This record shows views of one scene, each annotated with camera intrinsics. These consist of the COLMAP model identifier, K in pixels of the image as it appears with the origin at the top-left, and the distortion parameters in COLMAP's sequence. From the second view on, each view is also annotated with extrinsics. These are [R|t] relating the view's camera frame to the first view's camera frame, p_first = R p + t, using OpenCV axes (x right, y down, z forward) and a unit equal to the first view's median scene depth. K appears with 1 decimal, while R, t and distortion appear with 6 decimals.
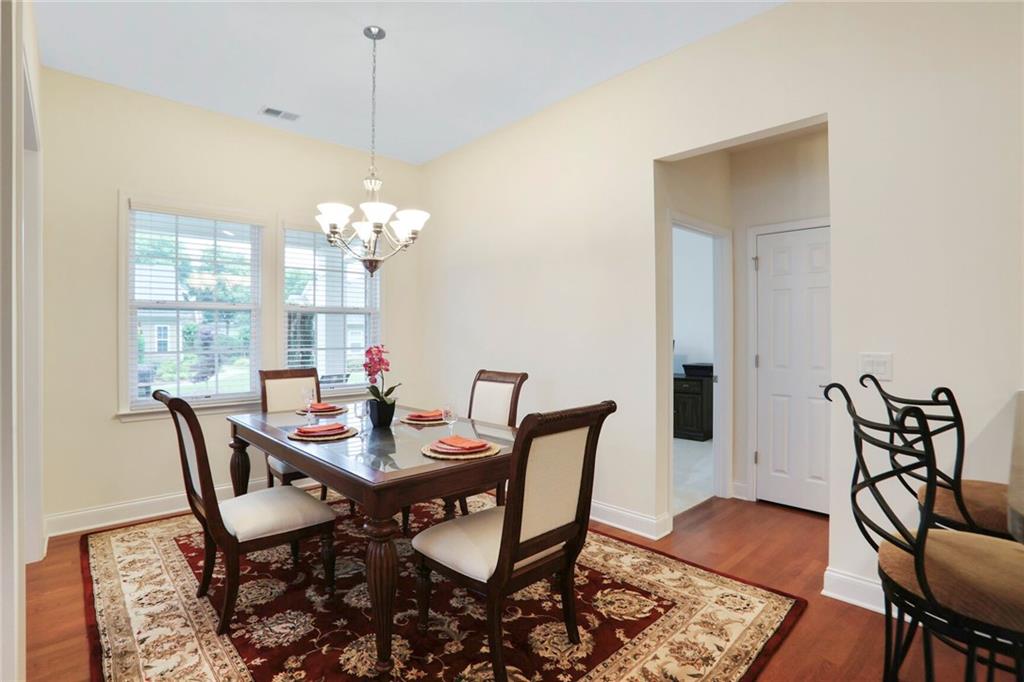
lens RADIAL K [[501.8, 0, 512.8], [0, 501.8, 337.5], [0, 0, 1]] dist [-0.090306, 0.043716]
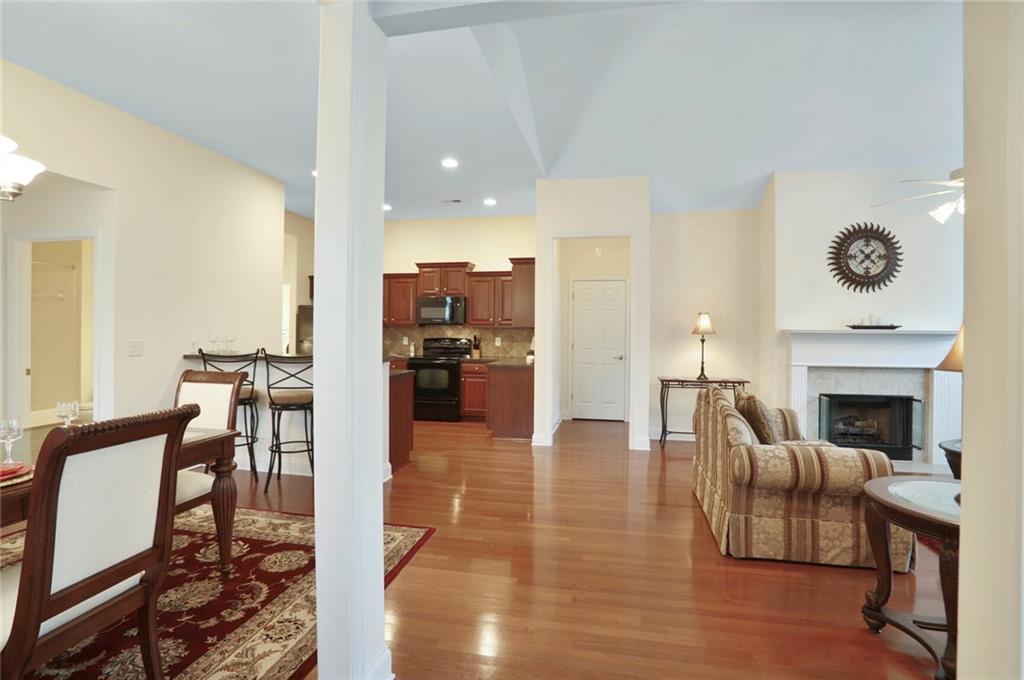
lens RADIAL K [[510.9, 0, 513.5], [0, 510.9, 330.8], [0, 0, 1]] dist [-0.083148, 0.036946]
pose [[-0.577158, -0.000563, 0.816632, -1.295598], [0.002004, 0.999996, 0.002105, -0.002387], [-0.816630, 0.002851, -0.577155, 0.780838]]
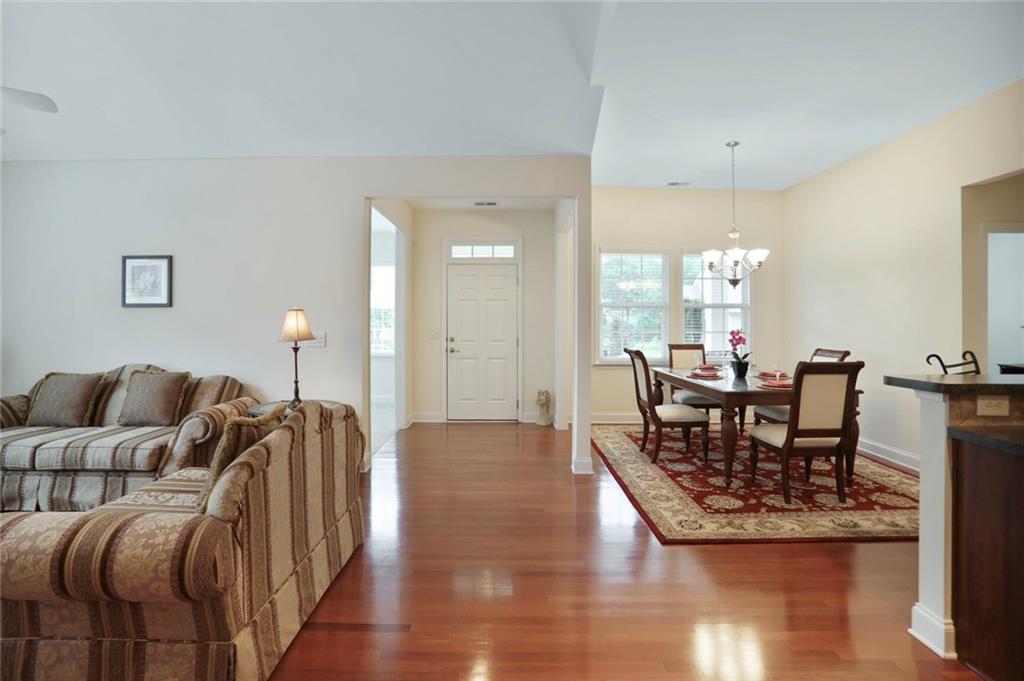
lens RADIAL K [[506.9, 0, 506.3], [0, 506.9, 317.3], [0, 0, 1]] dist [-0.076870, 0.031723]
pose [[0.724391, 0.001321, -0.689388, 0.353813], [-0.011611, 0.999880, -0.010284, 0.002606], [0.689292, 0.015454, 0.724319, -0.837916]]
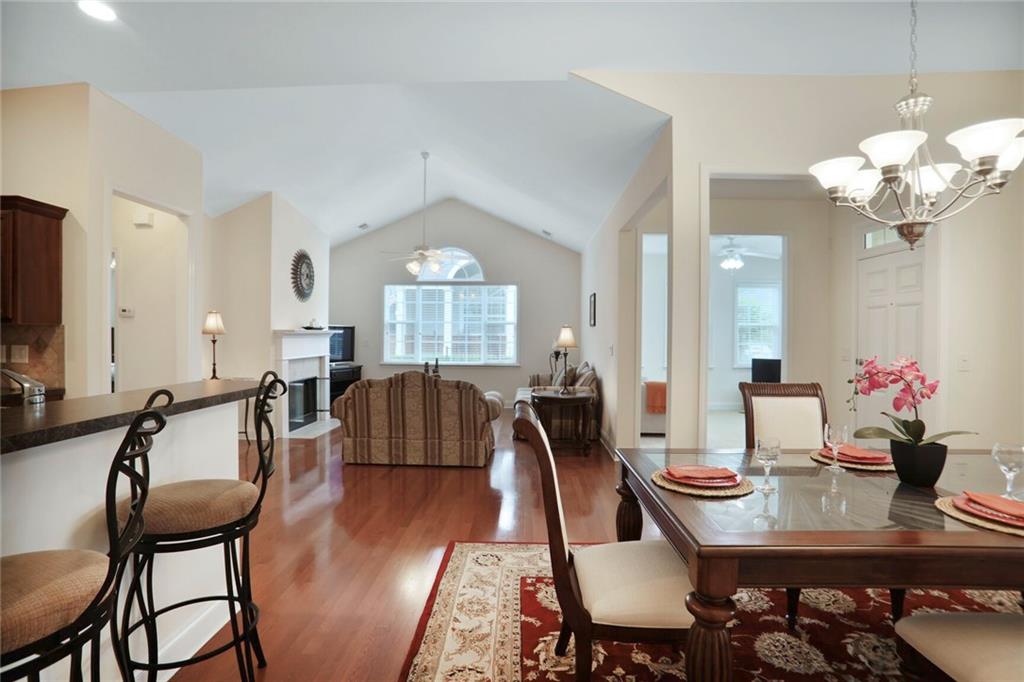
lens RADIAL K [[501.8, 0, 512.8], [0, 501.8, 337.5], [0, 0, 1]] dist [-0.090306, 0.043716]
pose [[-0.703423, 0.003217, -0.710764, 0.569556], [-0.010468, 0.999834, 0.014885, -0.011346], [0.710695, 0.017911, -0.703273, 1.138441]]
